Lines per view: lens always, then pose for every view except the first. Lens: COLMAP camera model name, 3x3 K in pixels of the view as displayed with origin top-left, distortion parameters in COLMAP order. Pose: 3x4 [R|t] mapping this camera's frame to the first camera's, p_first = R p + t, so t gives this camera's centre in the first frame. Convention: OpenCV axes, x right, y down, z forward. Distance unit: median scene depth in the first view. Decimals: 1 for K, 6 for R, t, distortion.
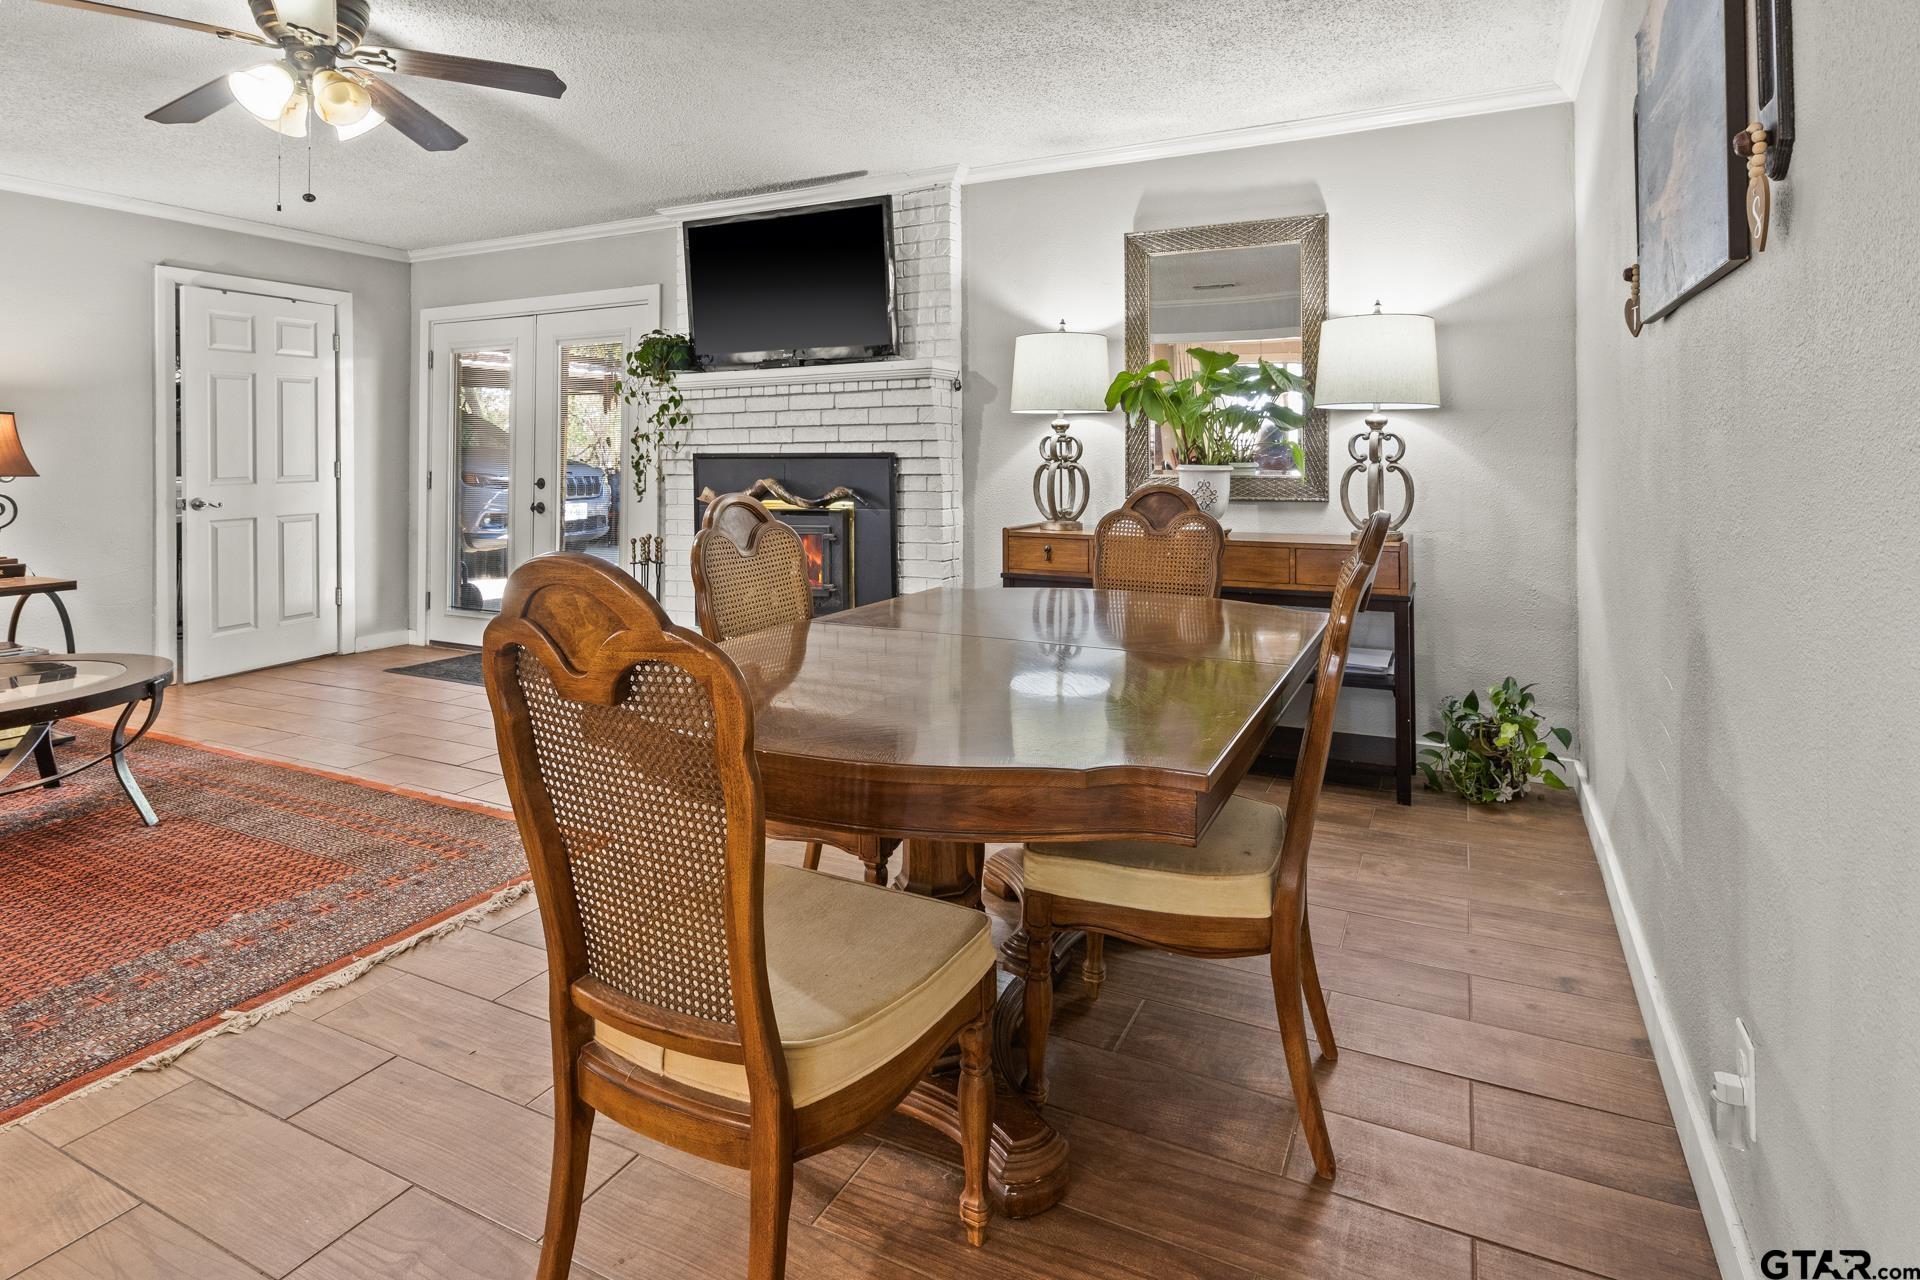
lens RADIAL K [[1021.1, 0, 950.5], [0, 1021.1, 436.2], [0, 0, 1]] dist [-0.002036, 0.002084]
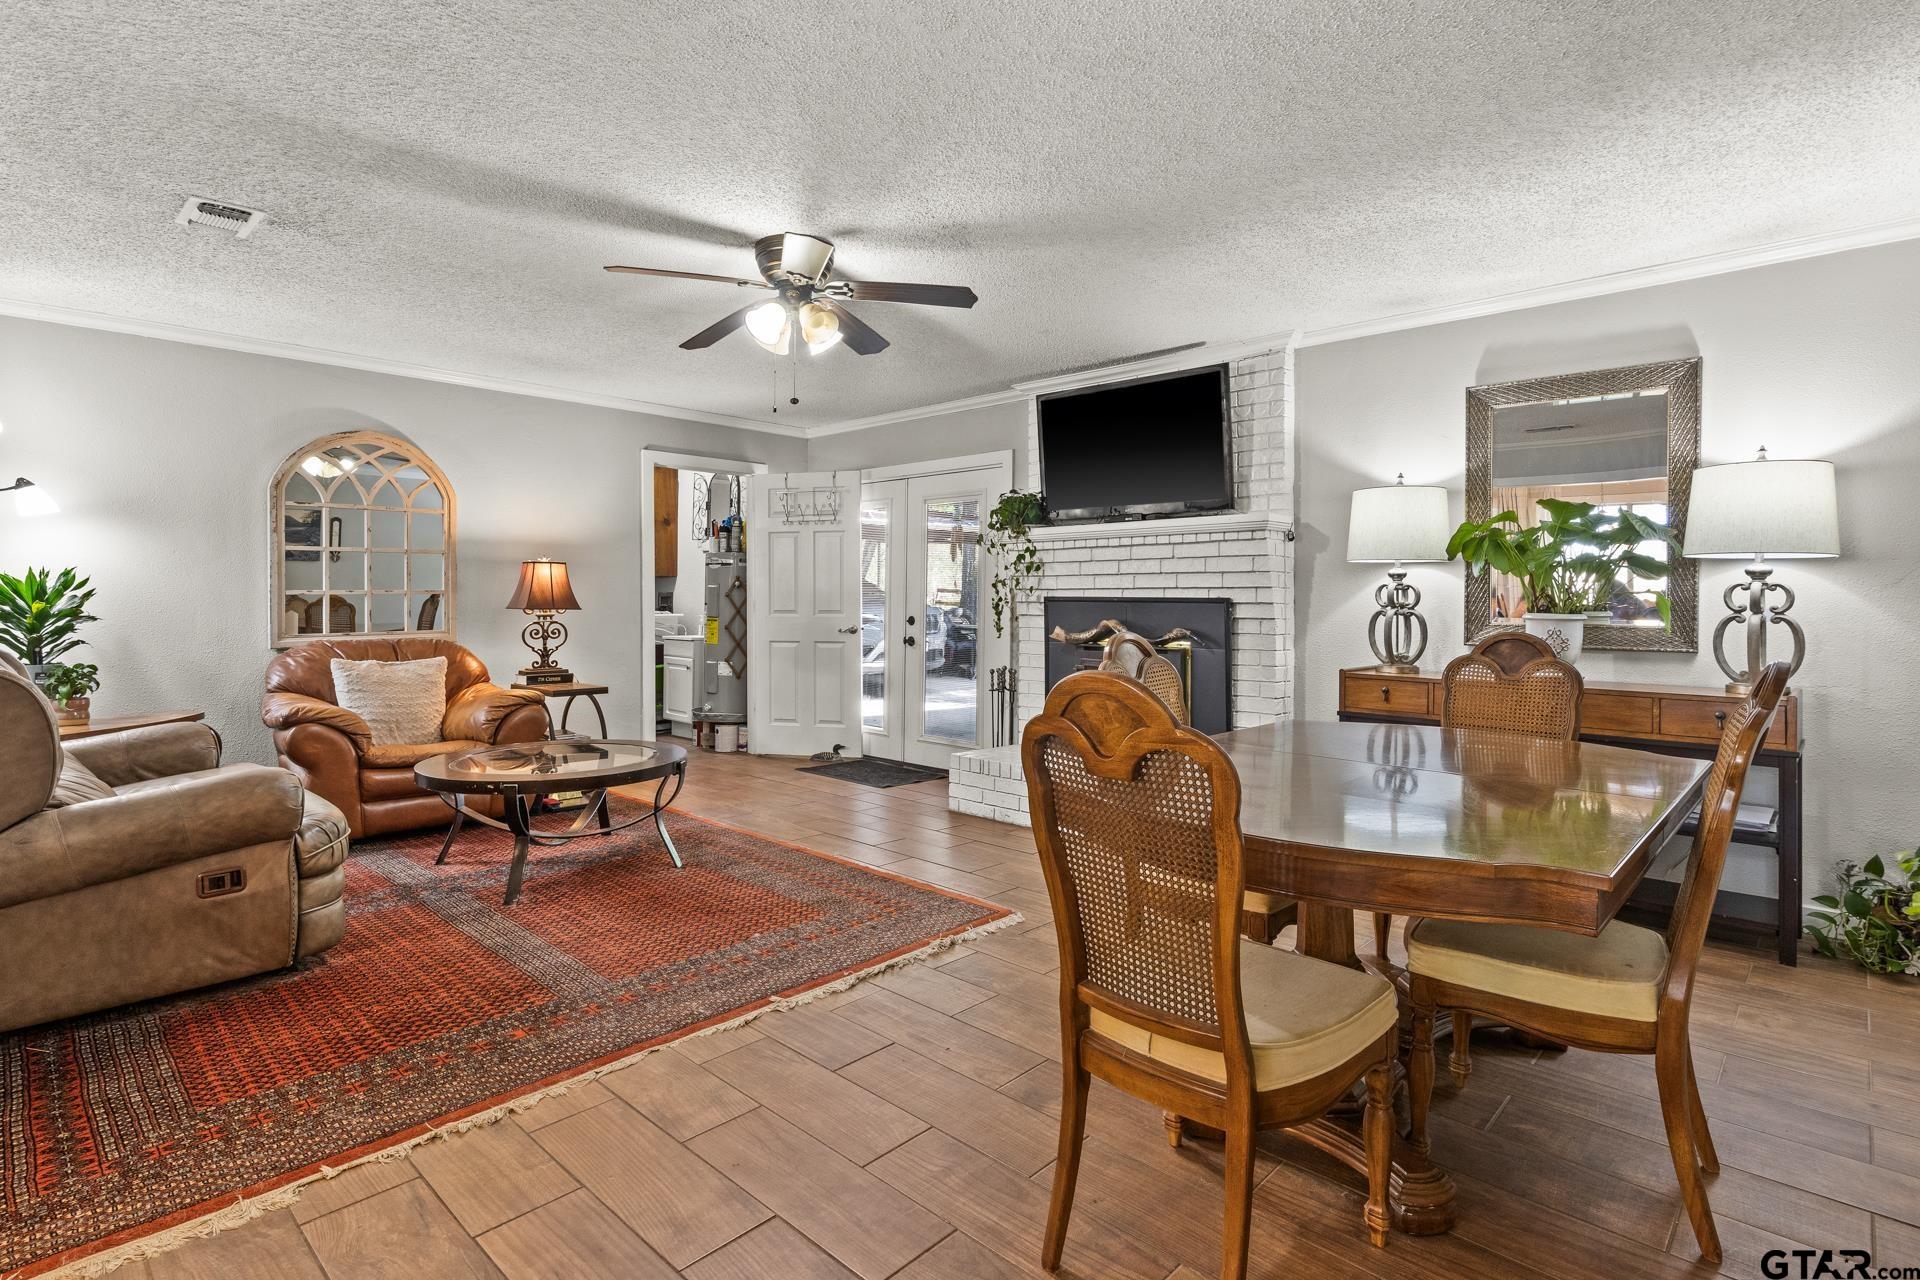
lens RADIAL K [[962.1, 0, 953.3], [0, 962.1, 593.4], [0, 0, 1]] dist [0.000942, -0.000240]
pose [[0.958103, 0.008439, -0.286299, -0.061314], [-0.004292, 0.999877, 0.015108, -0.004440], [0.286391, -0.013246, 0.958021, -0.108513]]
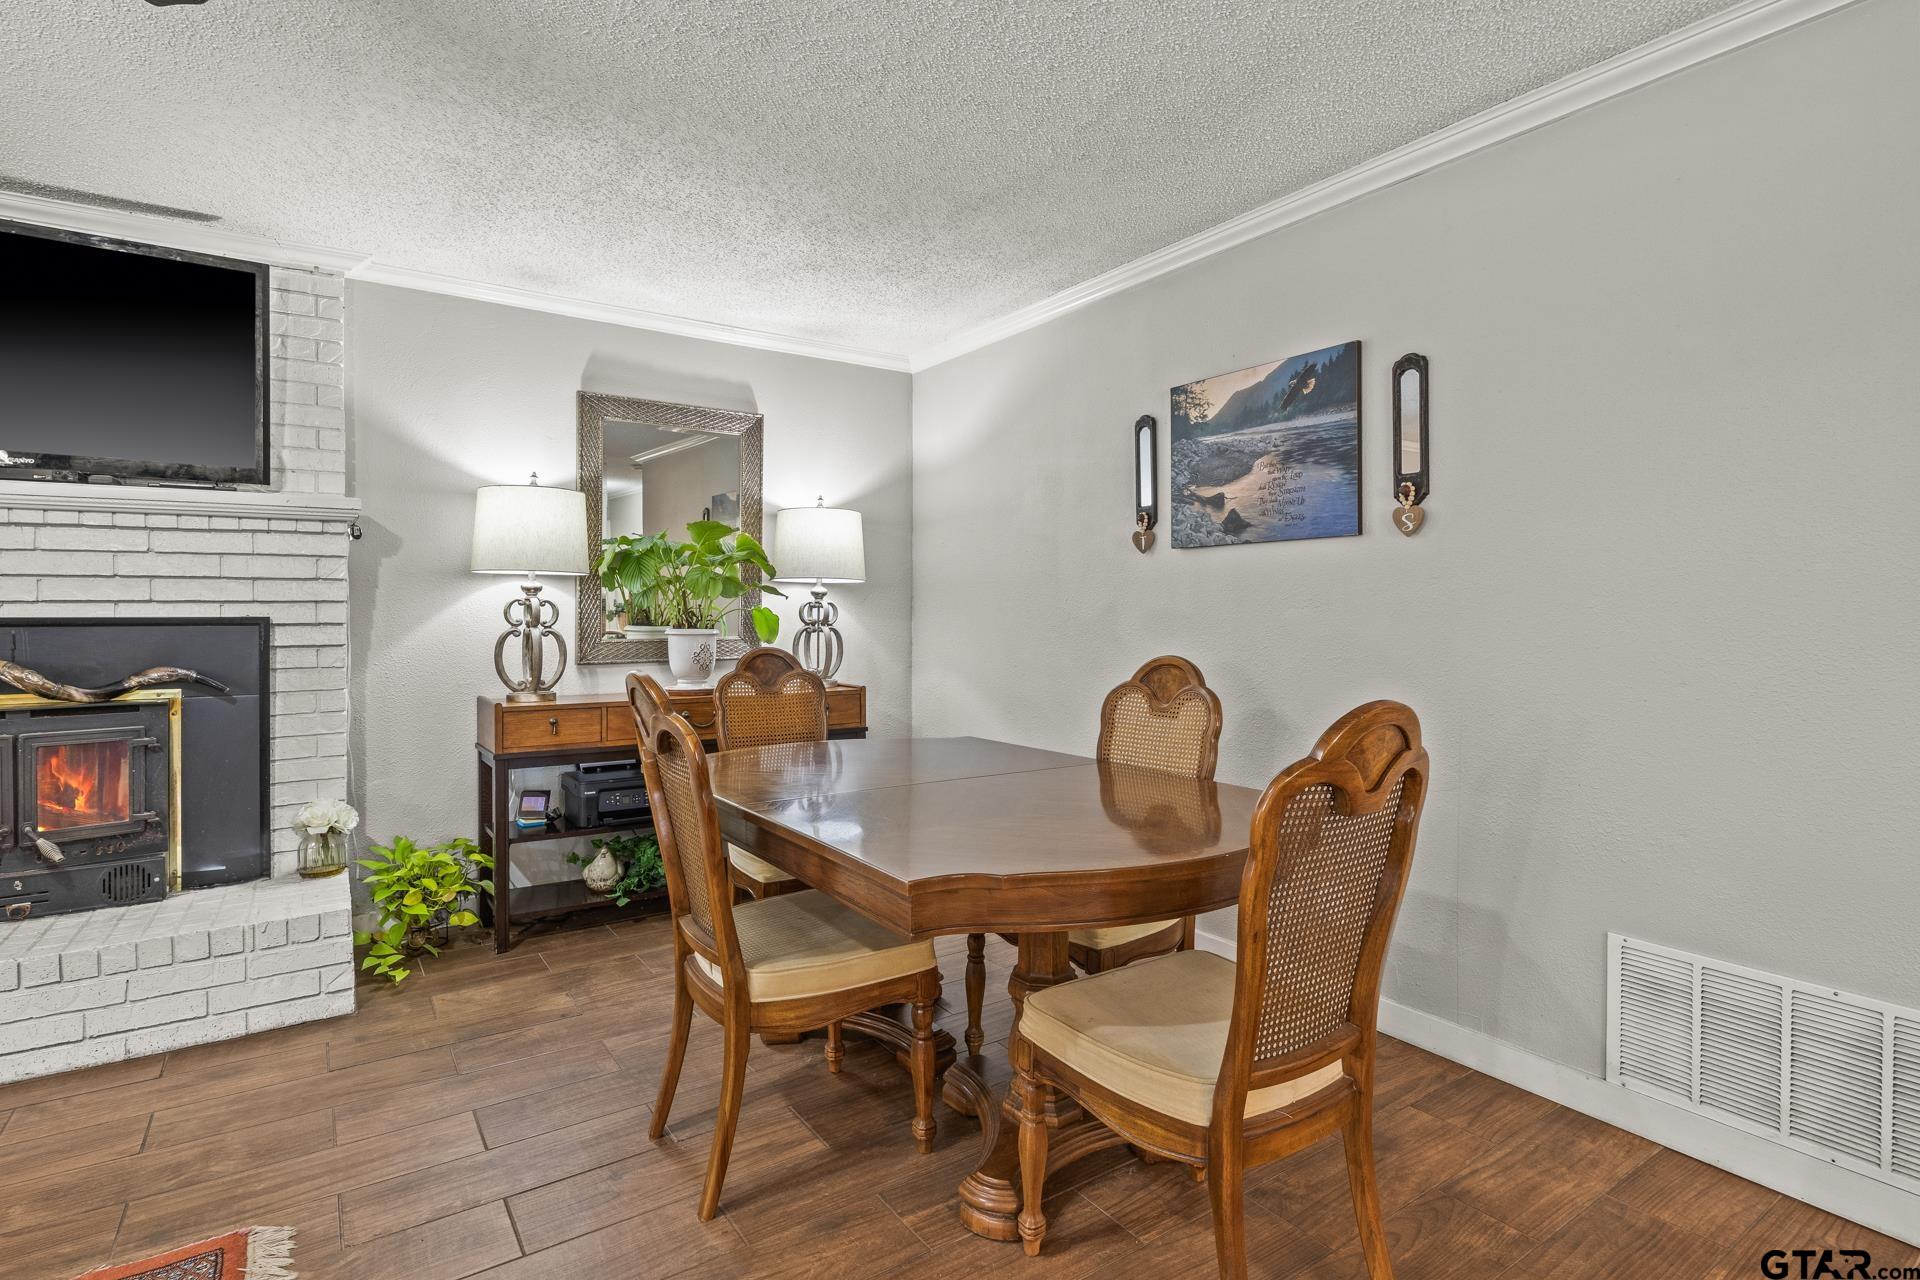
lens RADIAL K [[962.1, 0, 971.7], [0, 962.1, 611.3], [0, 0, 1]] dist [0.000942, -0.000240]
pose [[0.468871, 0.004231, 0.883257, -0.604246], [-0.015327, 0.999877, 0.003347, 0.002349], [-0.883134, -0.015107, 0.468878, 0.316889]]
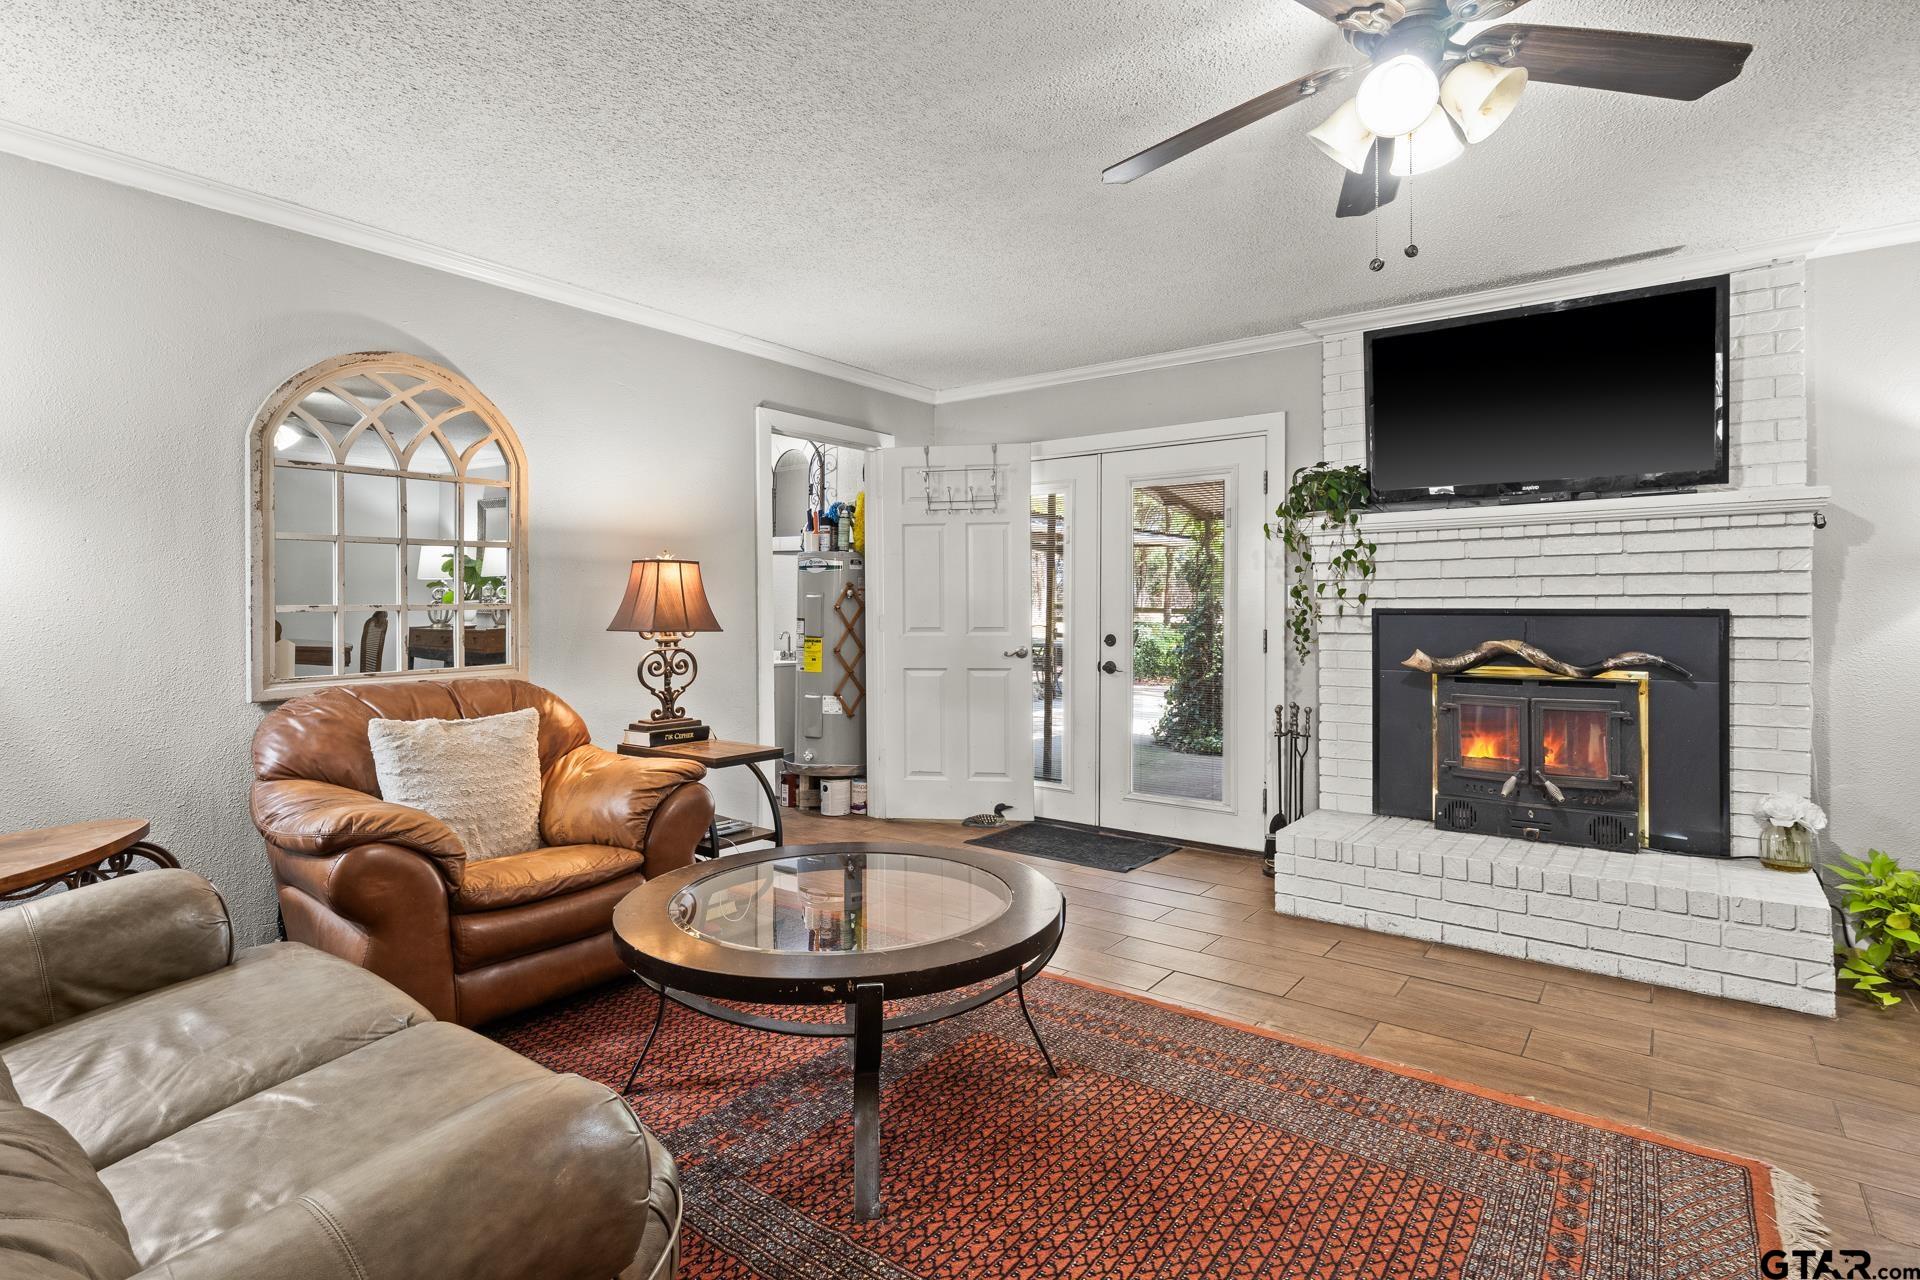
lens RADIAL K [[962.1, 0, 949.6], [0, 962.1, 599.4], [0, 0, 1]] dist [0.000942, -0.000240]
pose [[0.984756, 0.003000, -0.173913, -0.714292], [-0.000983, 0.999931, 0.011678, 0.000763], [0.173936, -0.011329, 0.984692, 0.251744]]
